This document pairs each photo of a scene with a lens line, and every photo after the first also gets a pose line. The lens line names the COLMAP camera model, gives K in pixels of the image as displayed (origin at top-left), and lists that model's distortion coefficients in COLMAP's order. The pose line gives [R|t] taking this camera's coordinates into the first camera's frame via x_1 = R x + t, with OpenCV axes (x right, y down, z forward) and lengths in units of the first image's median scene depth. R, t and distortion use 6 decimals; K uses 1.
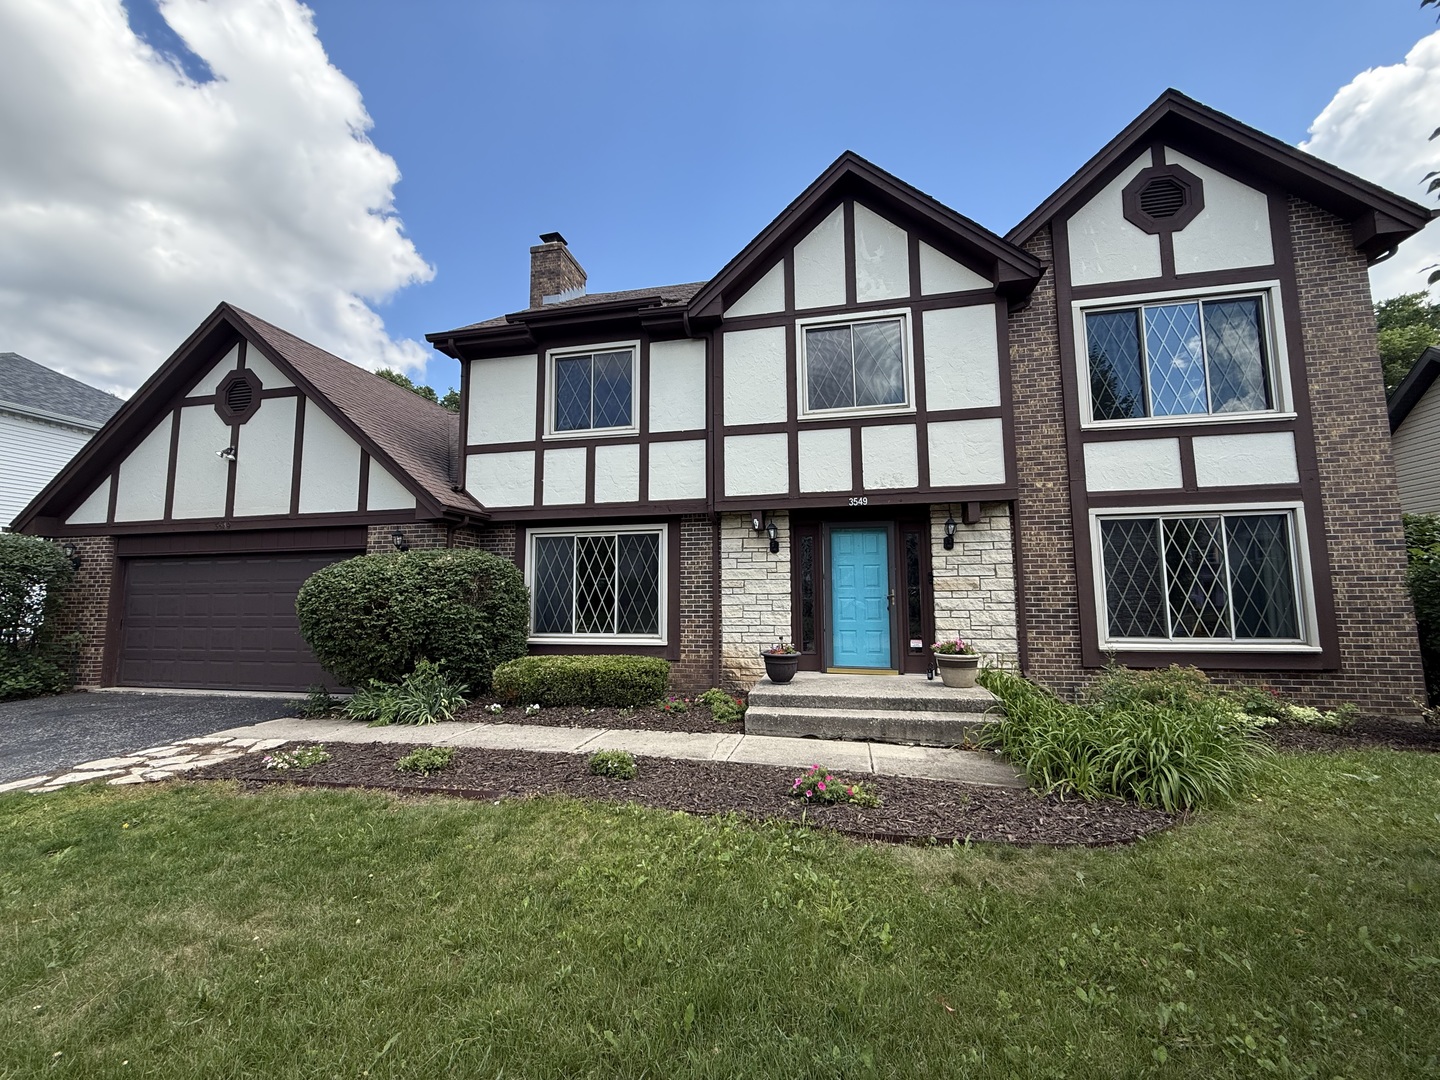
lens RADIAL K [[572.8, 0, 717.0], [0, 572.8, 537.4], [0, 0, 1]] dist [-0.002109, 0.000745]
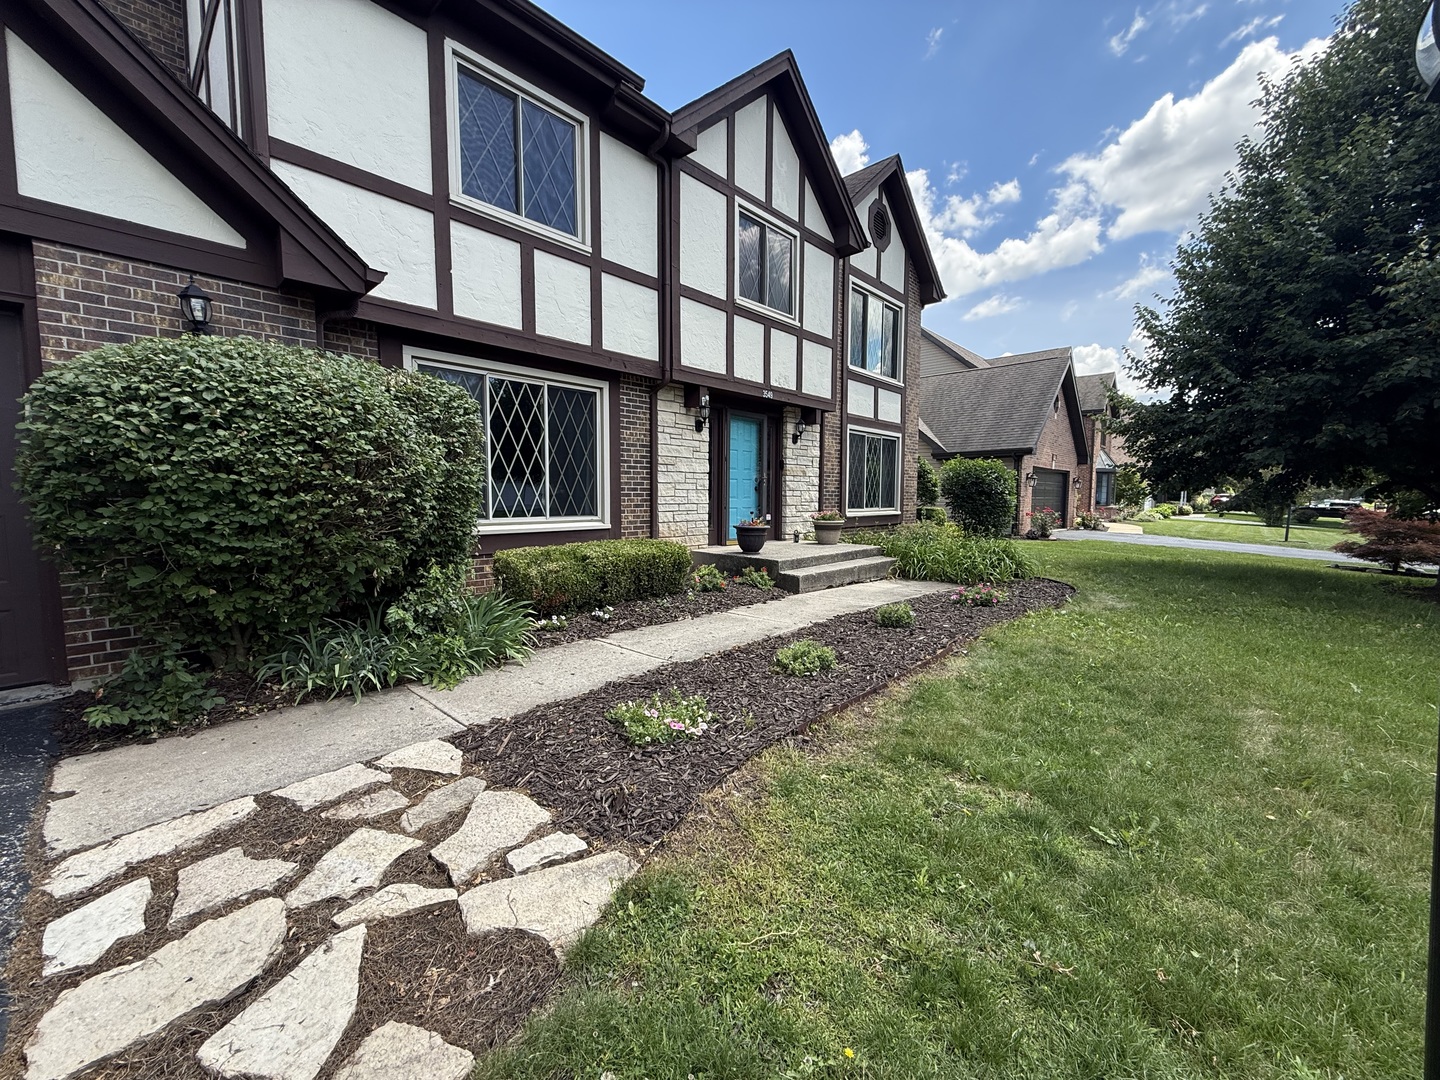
lens RADIAL K [[572.8, 0, 719.7], [0, 572.8, 540.1], [0, 0, 1]] dist [-0.002109, 0.000745]
pose [[0.512020, -0.058050, 0.857010, -0.753332], [-0.094556, 0.987841, 0.123405, 0.087083], [-0.853753, -0.144221, 0.500306, 0.441472]]
